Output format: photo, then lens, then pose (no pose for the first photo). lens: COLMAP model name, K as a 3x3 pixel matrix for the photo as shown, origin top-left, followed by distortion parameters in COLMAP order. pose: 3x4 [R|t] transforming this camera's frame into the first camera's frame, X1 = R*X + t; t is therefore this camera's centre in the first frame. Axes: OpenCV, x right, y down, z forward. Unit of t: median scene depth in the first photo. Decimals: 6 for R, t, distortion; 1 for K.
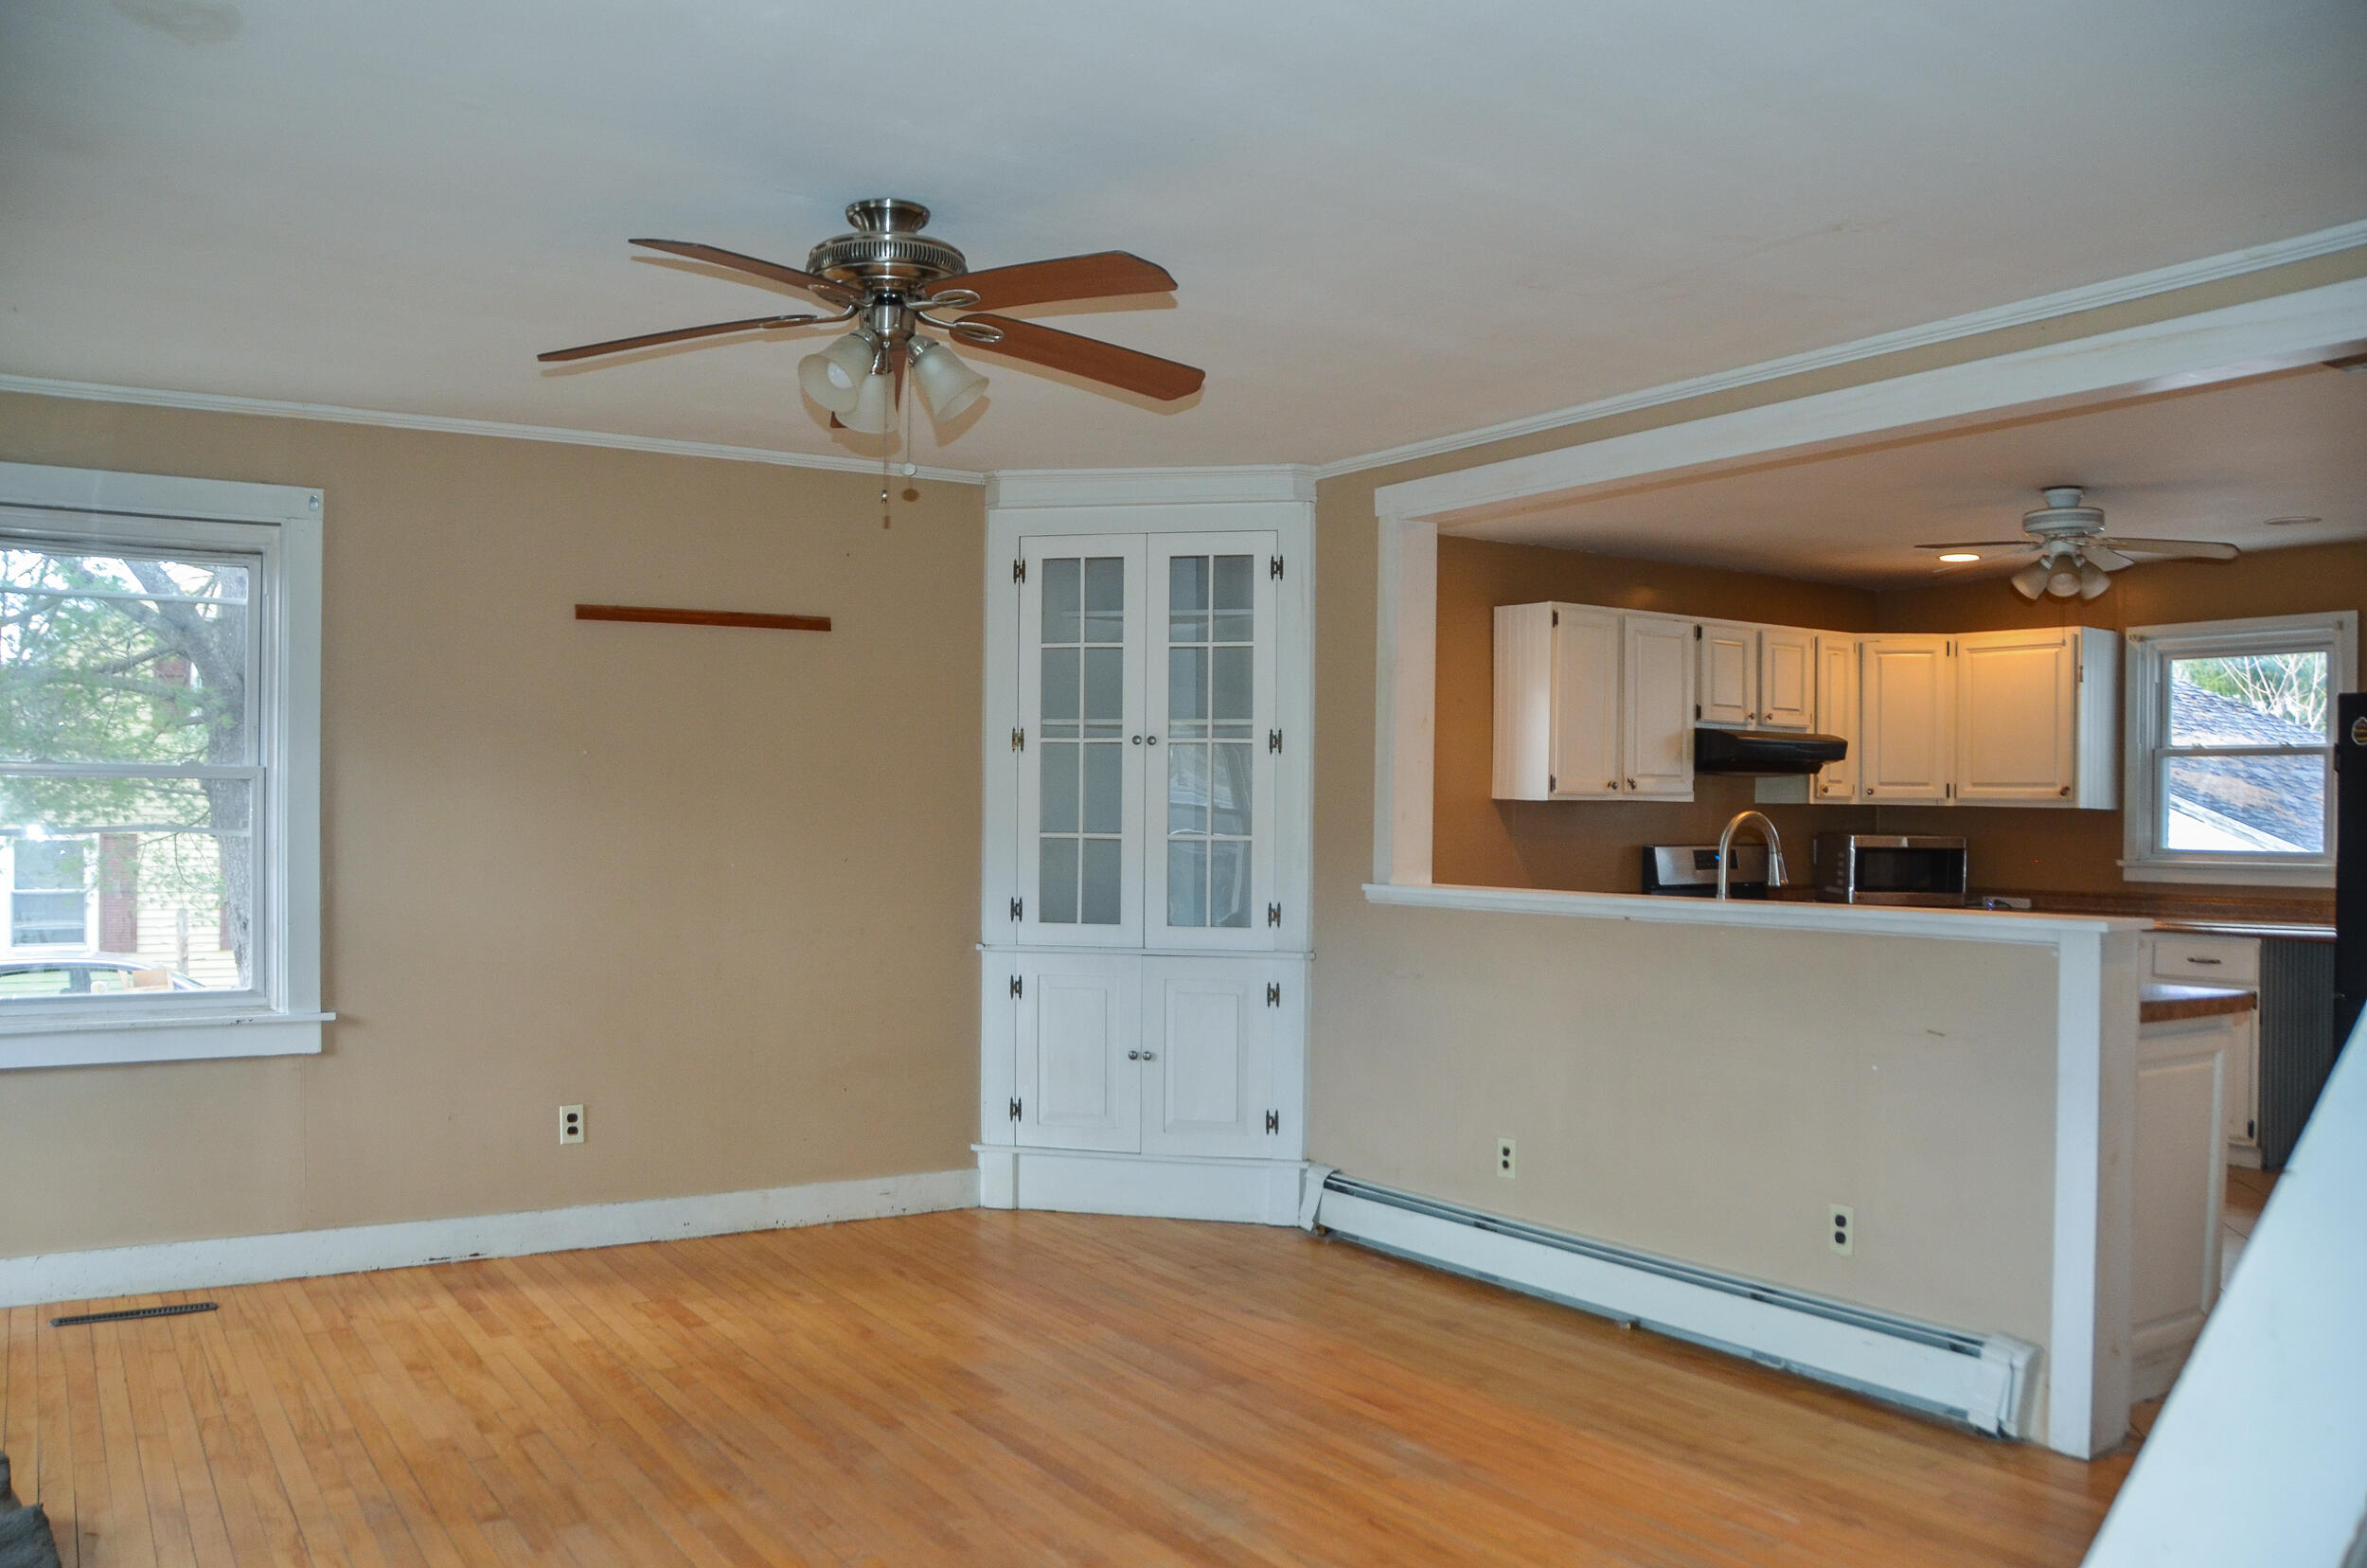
lens RADIAL K [[1843.1, 0, 1166.1], [0, 1843.1, 823.1], [0, 0, 1]] dist [-0.162230, 0.115753]
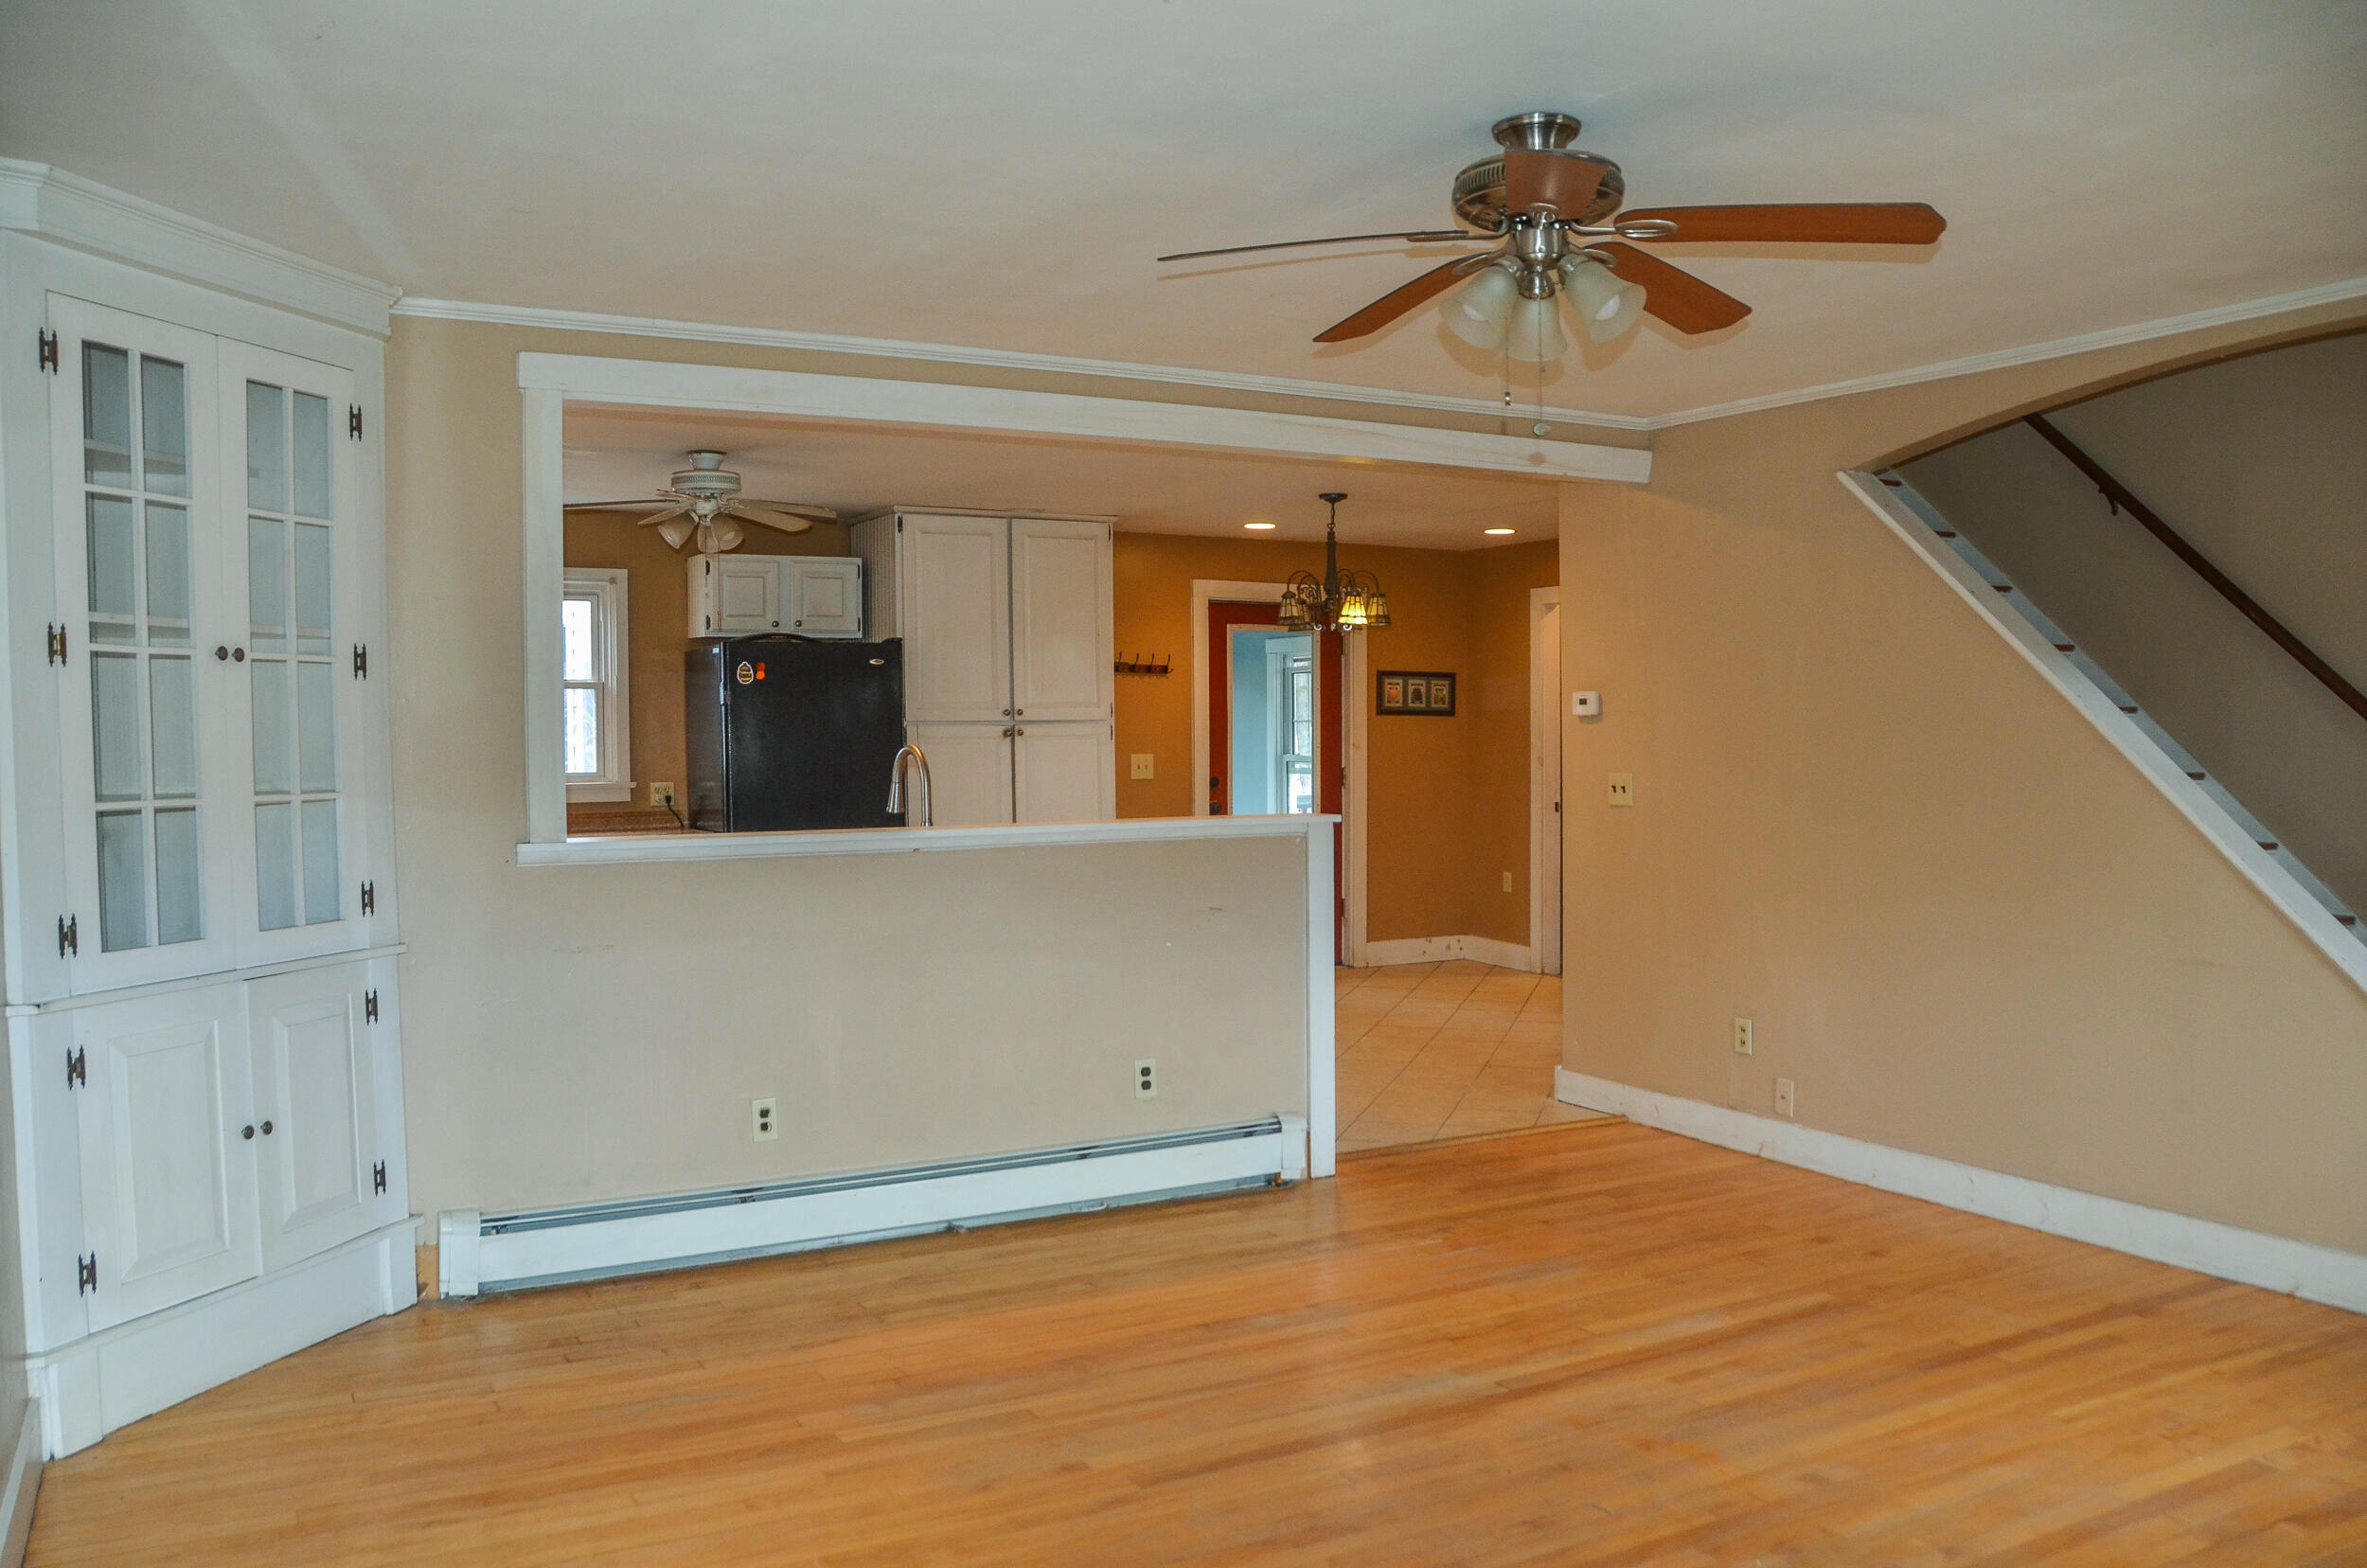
lens RADIAL K [[1843.1, 0, 1159.5], [0, 1843.1, 817.8], [0, 0, 1]] dist [-0.162230, 0.115753]
pose [[0.076112, -0.055162, 0.995572, -0.609852], [0.012865, 0.998440, 0.054337, -0.016416], [-0.997016, 0.008672, 0.076703, 0.613133]]
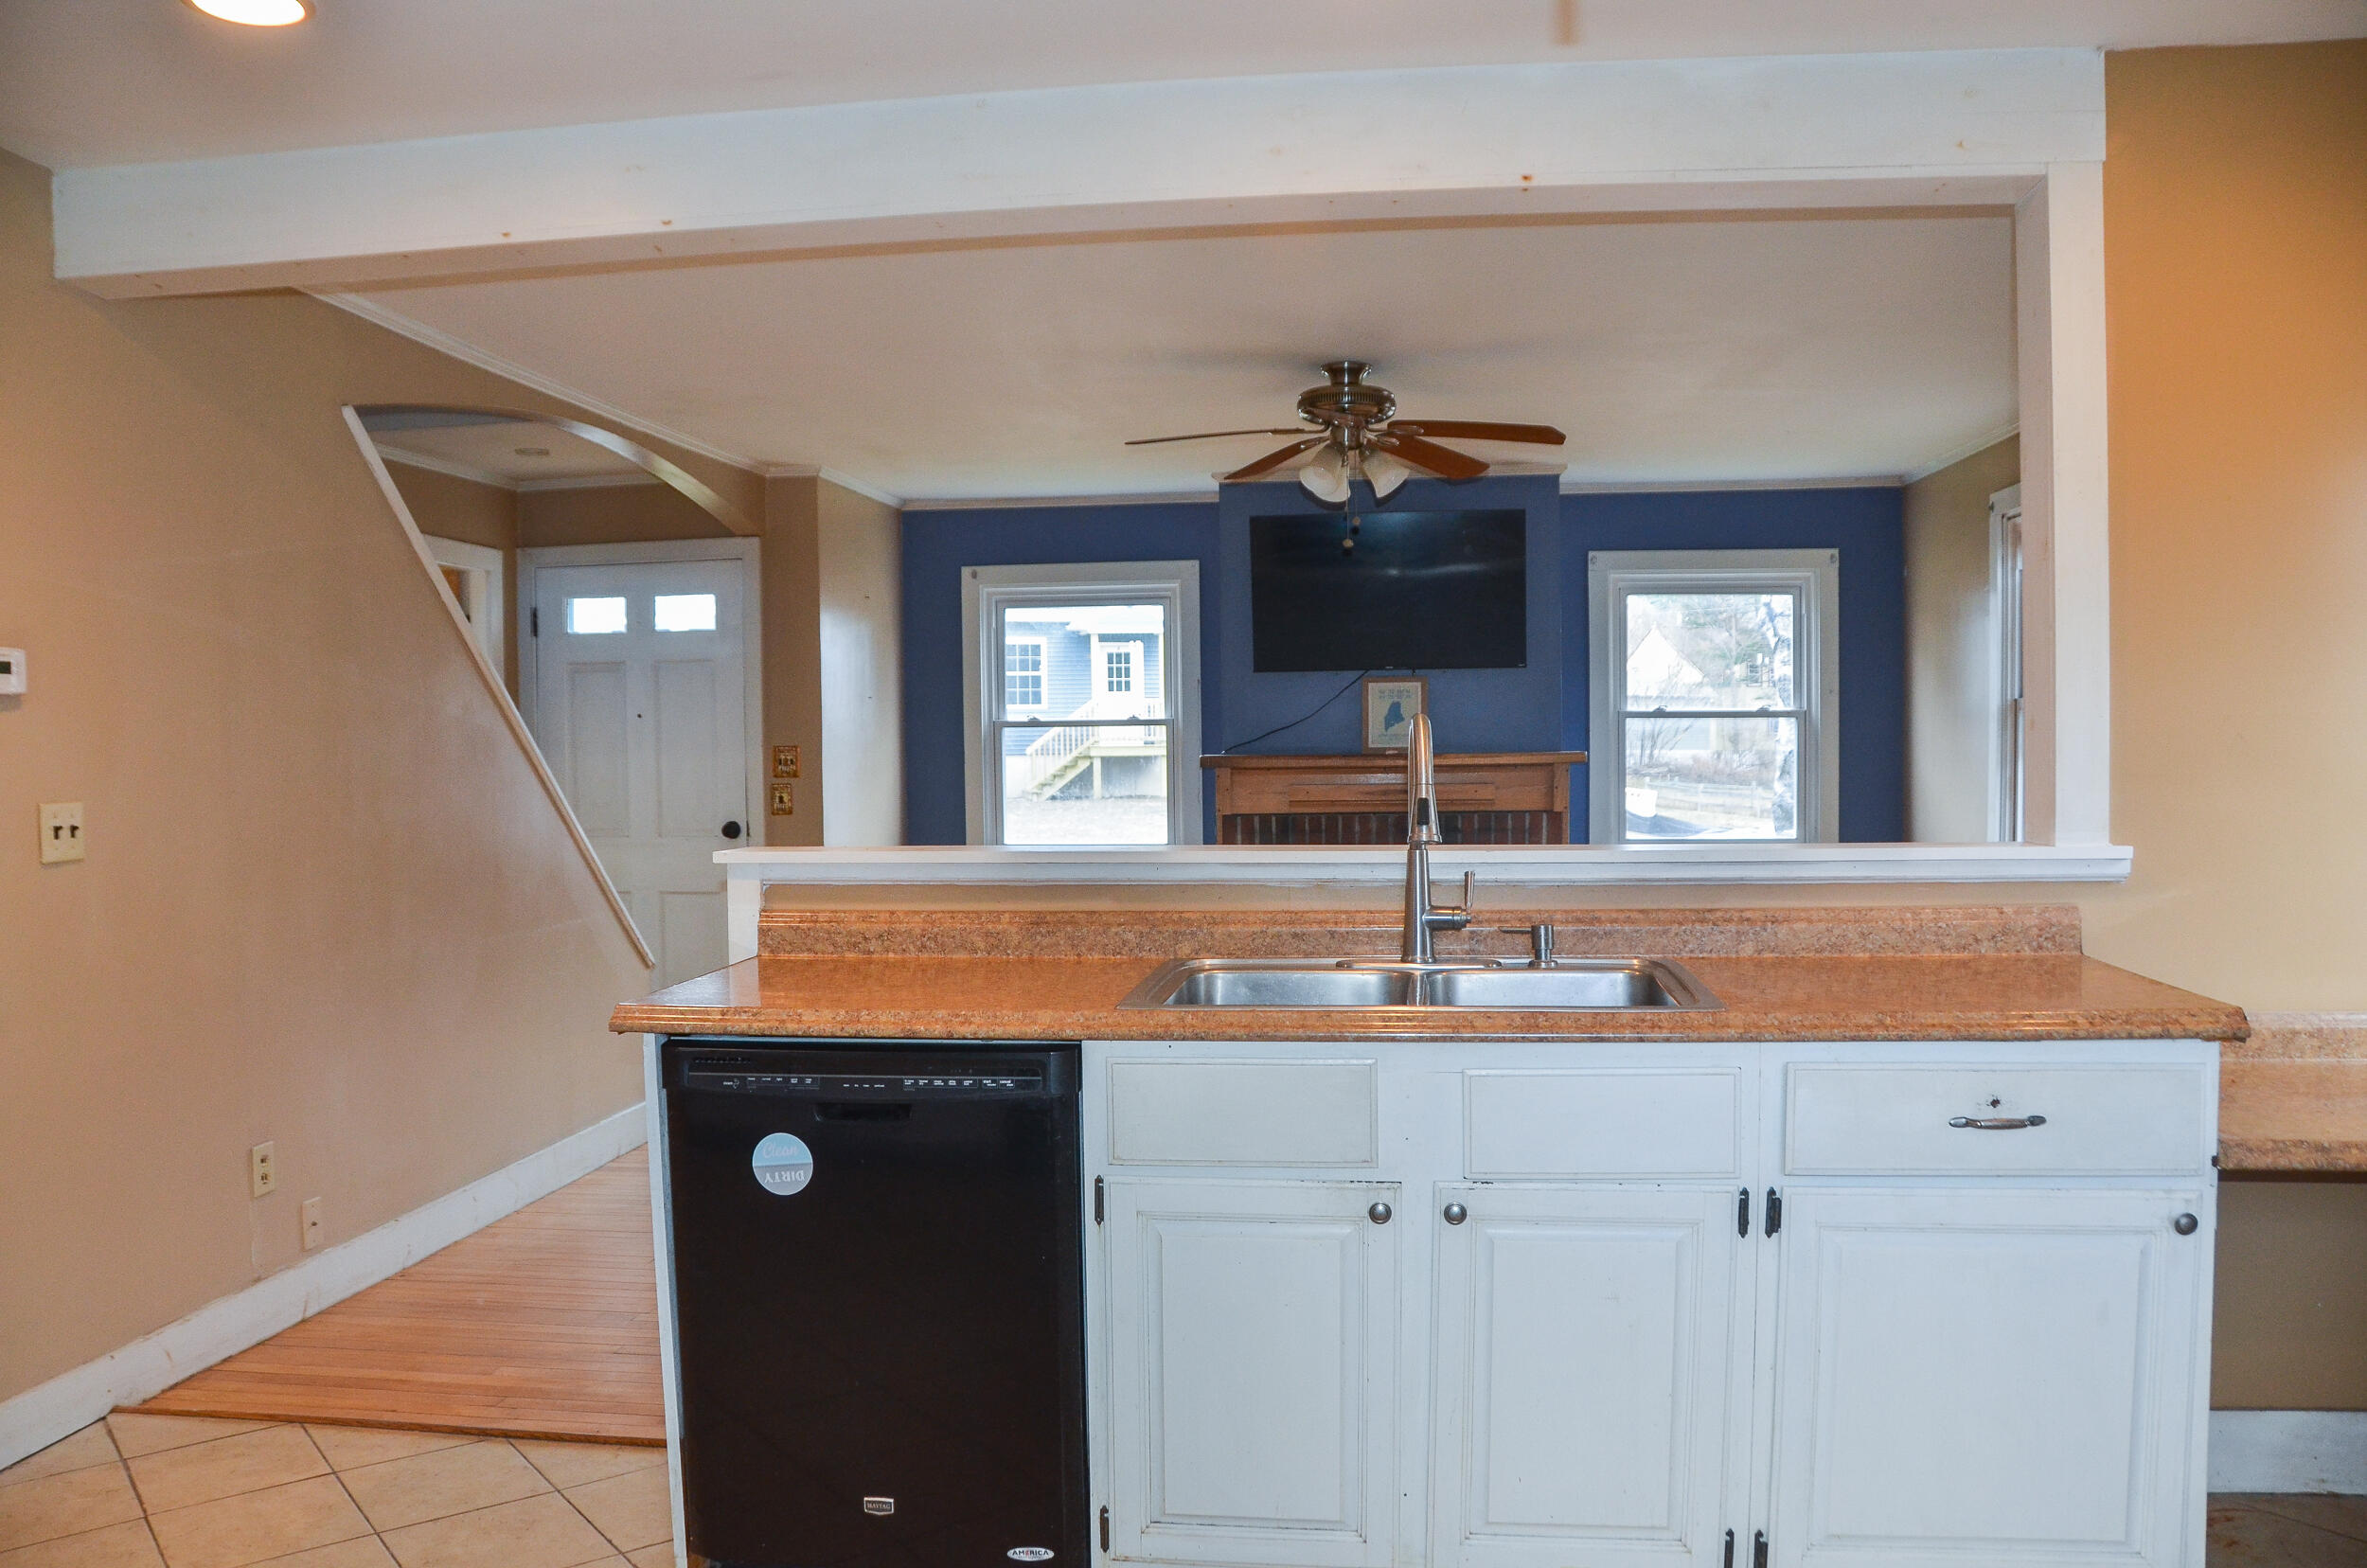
lens RADIAL K [[1843.1, 0, 1167.5], [0, 1843.1, 815.9], [0, 0, 1]] dist [-0.162230, 0.115753]
pose [[-0.643552, 0.030607, -0.764790, 0.661893], [0.003749, 0.999314, 0.036838, 0.003456], [0.765393, 0.020840, -0.643225, 1.055165]]
